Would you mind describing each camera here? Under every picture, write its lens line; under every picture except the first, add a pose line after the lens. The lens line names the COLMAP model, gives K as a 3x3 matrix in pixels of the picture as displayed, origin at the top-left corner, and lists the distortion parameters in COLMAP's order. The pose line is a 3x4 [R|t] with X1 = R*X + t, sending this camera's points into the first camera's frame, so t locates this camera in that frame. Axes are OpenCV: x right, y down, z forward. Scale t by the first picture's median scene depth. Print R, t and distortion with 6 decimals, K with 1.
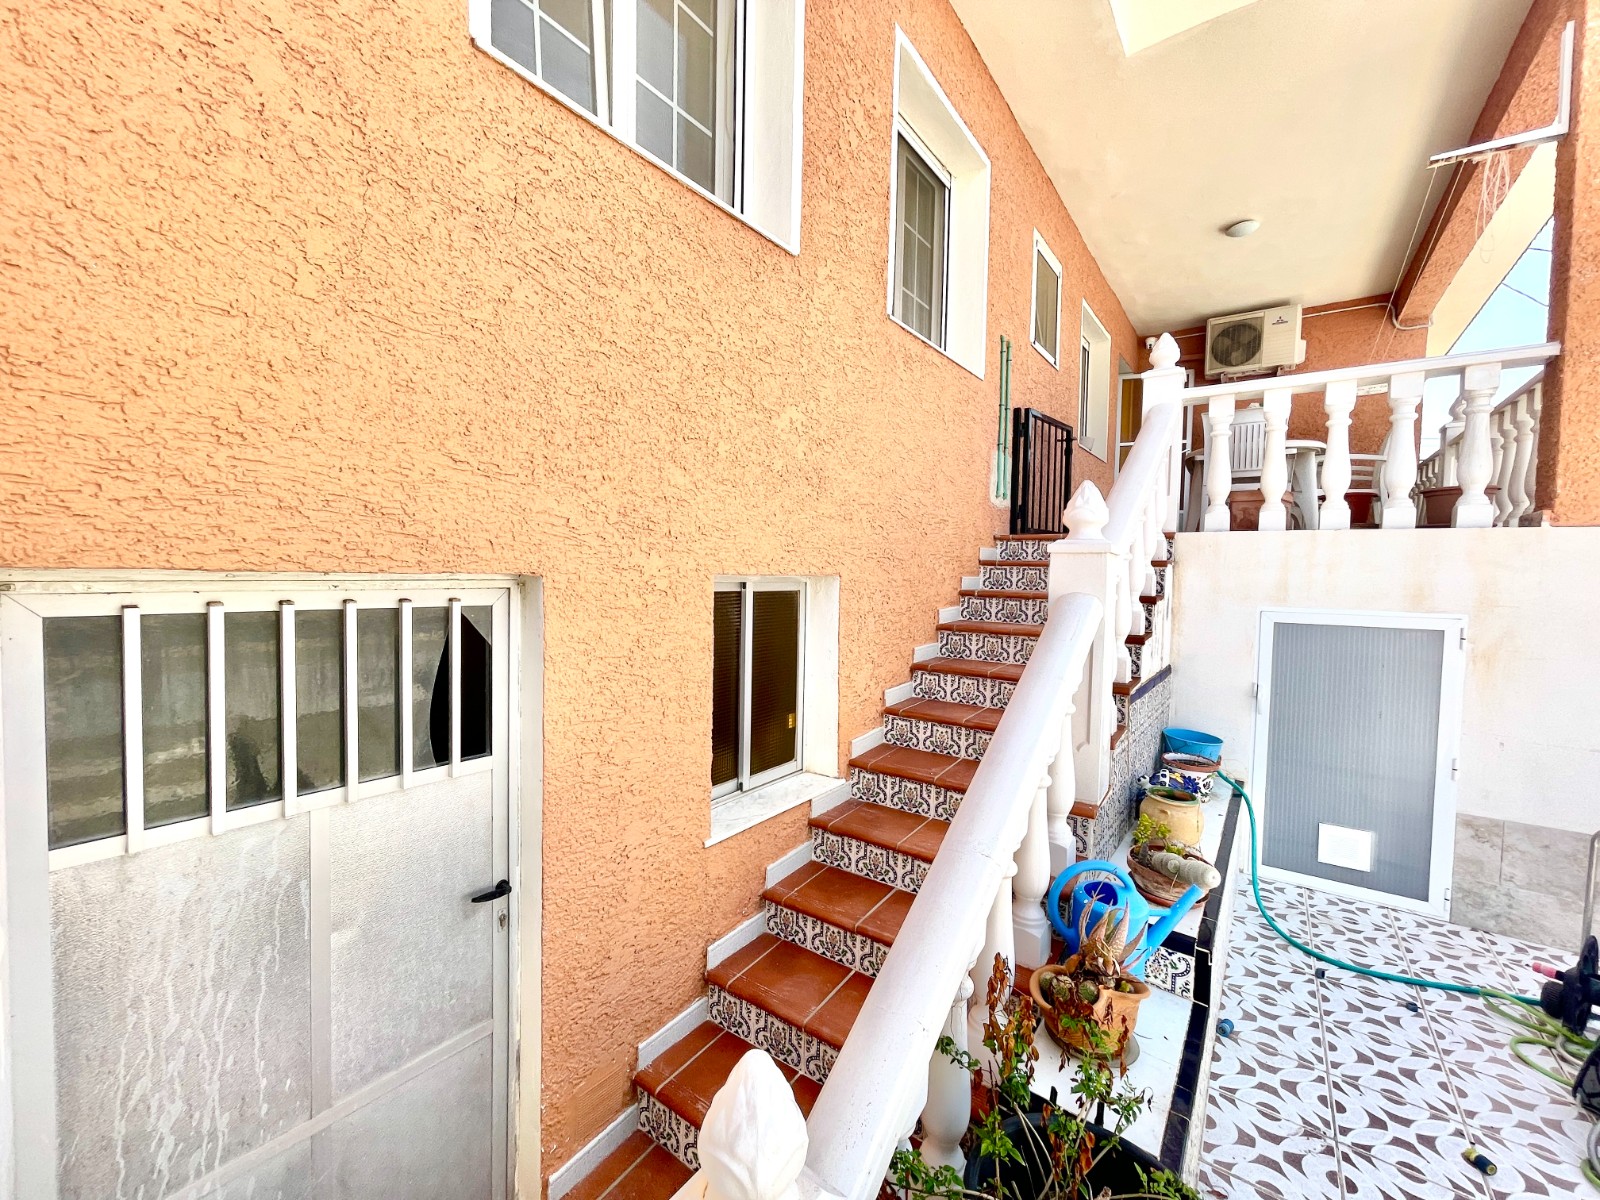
lens RADIAL K [[640.3, 0, 800.1], [0, 640.3, 596.0], [0, 0, 1]] dist [-0.013650, 0.000180]
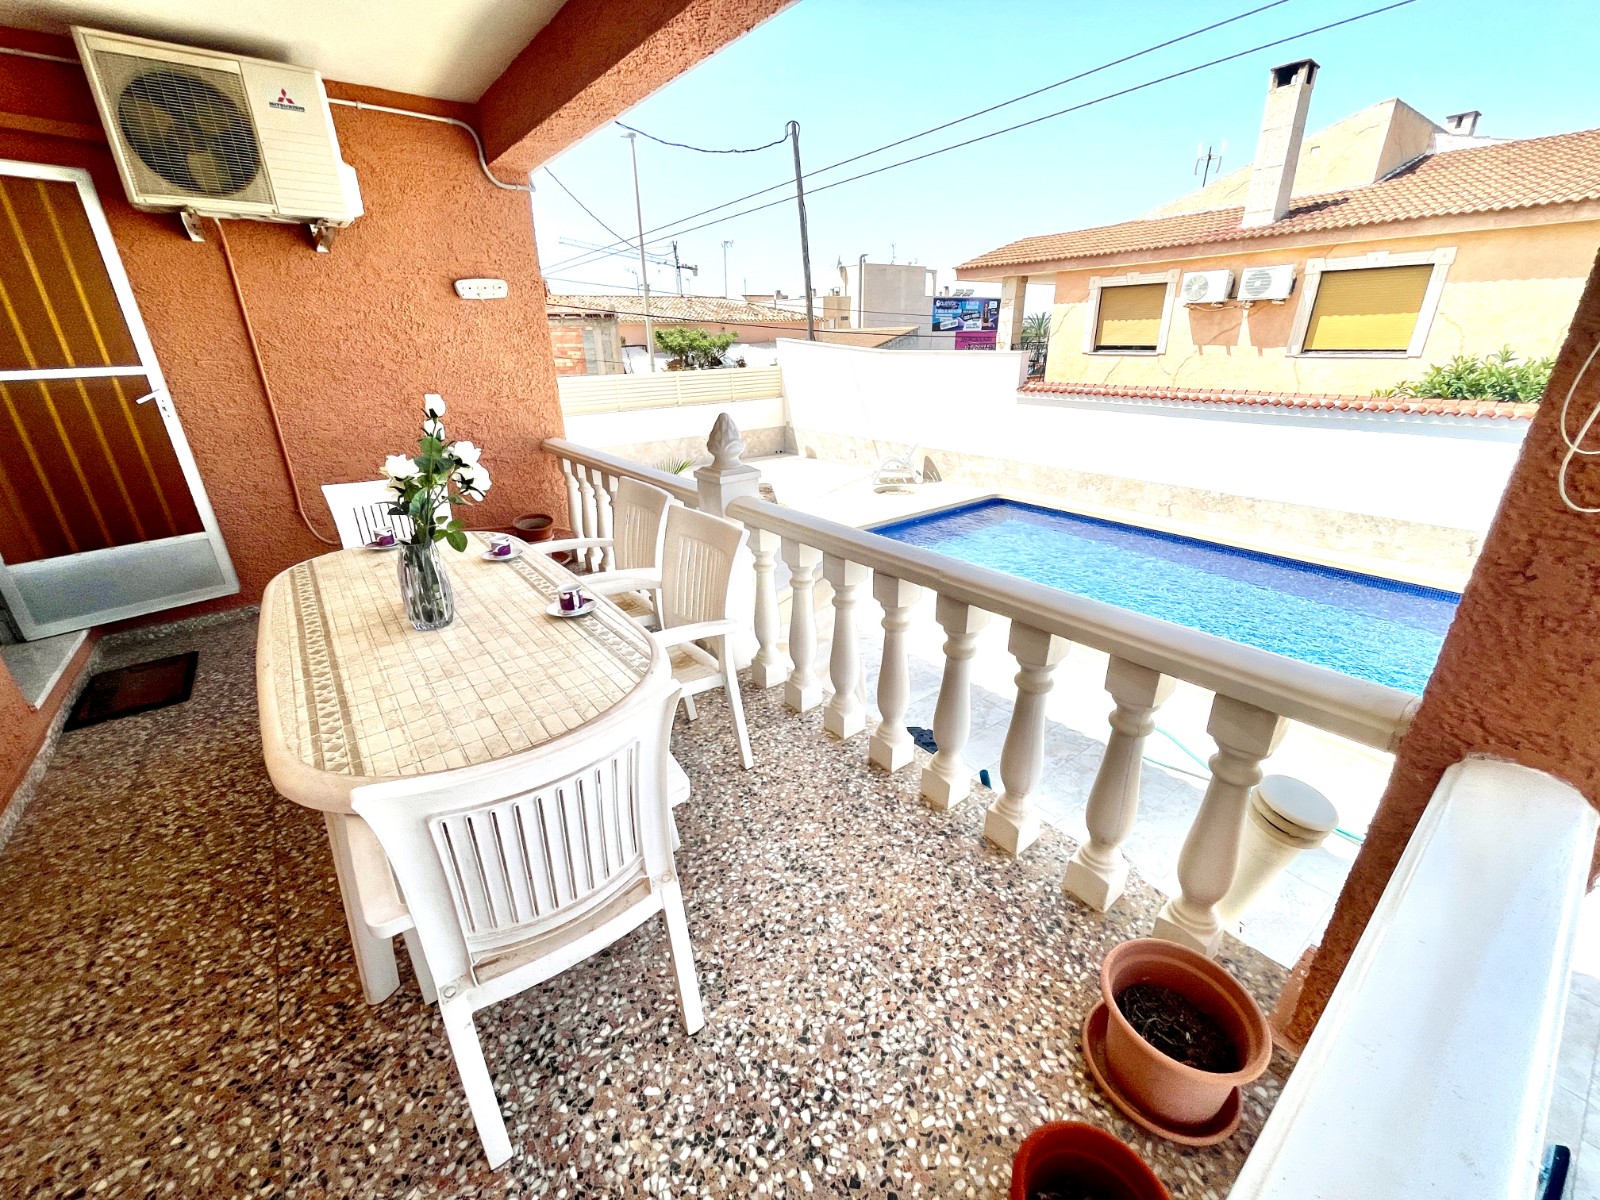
lens RADIAL K [[640.3, 0, 792.4], [0, 640.3, 612.1], [0, 0, 1]] dist [-0.013650, 0.000180]
pose [[0.282485, -0.408248, 0.868064, 1.010634], [0.068780, 0.911211, 0.406158, -0.788092], [-0.956803, -0.055029, 0.285483, 1.564682]]
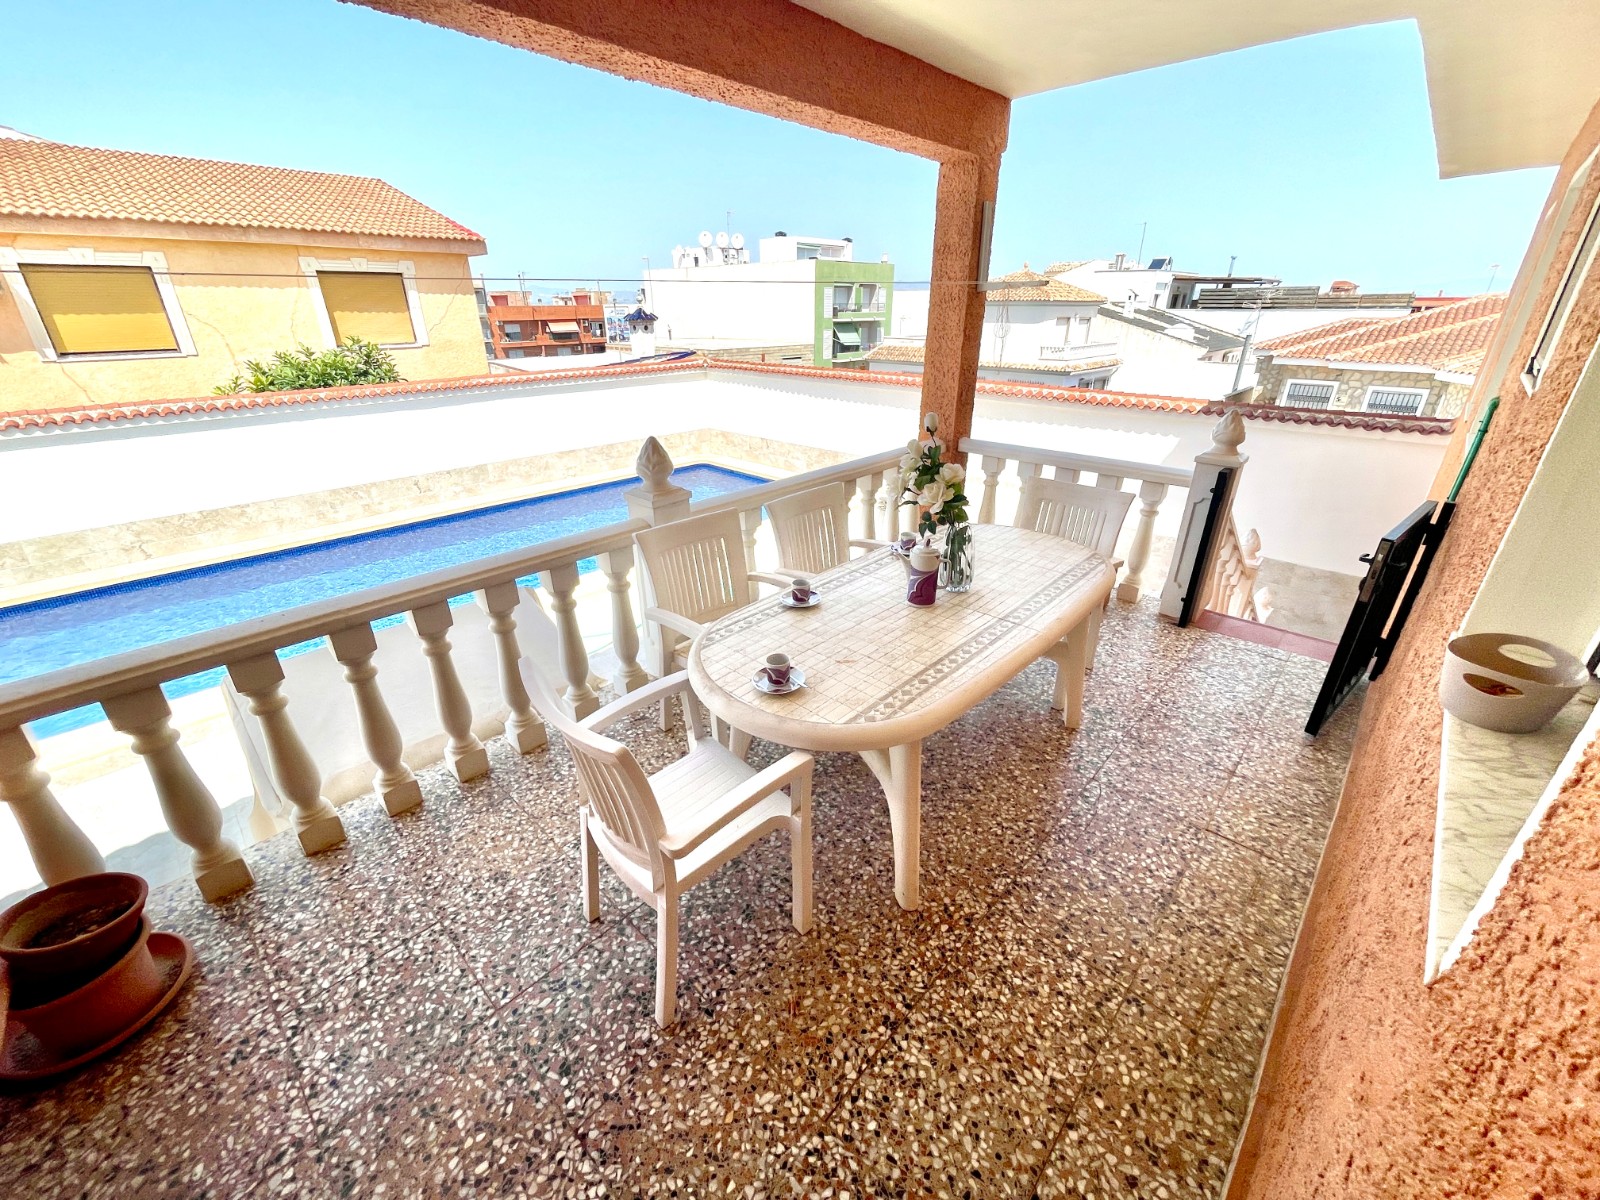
lens RADIAL K [[640.3, 0, 796.8], [0, 640.3, 602.7], [0, 0, 1]] dist [-0.013650, 0.000180]
pose [[-0.990452, -0.081512, 0.111182, 1.750382], [-0.021379, 0.887540, 0.460234, -0.960186], [-0.136193, 0.453463, -0.880808, 3.287517]]
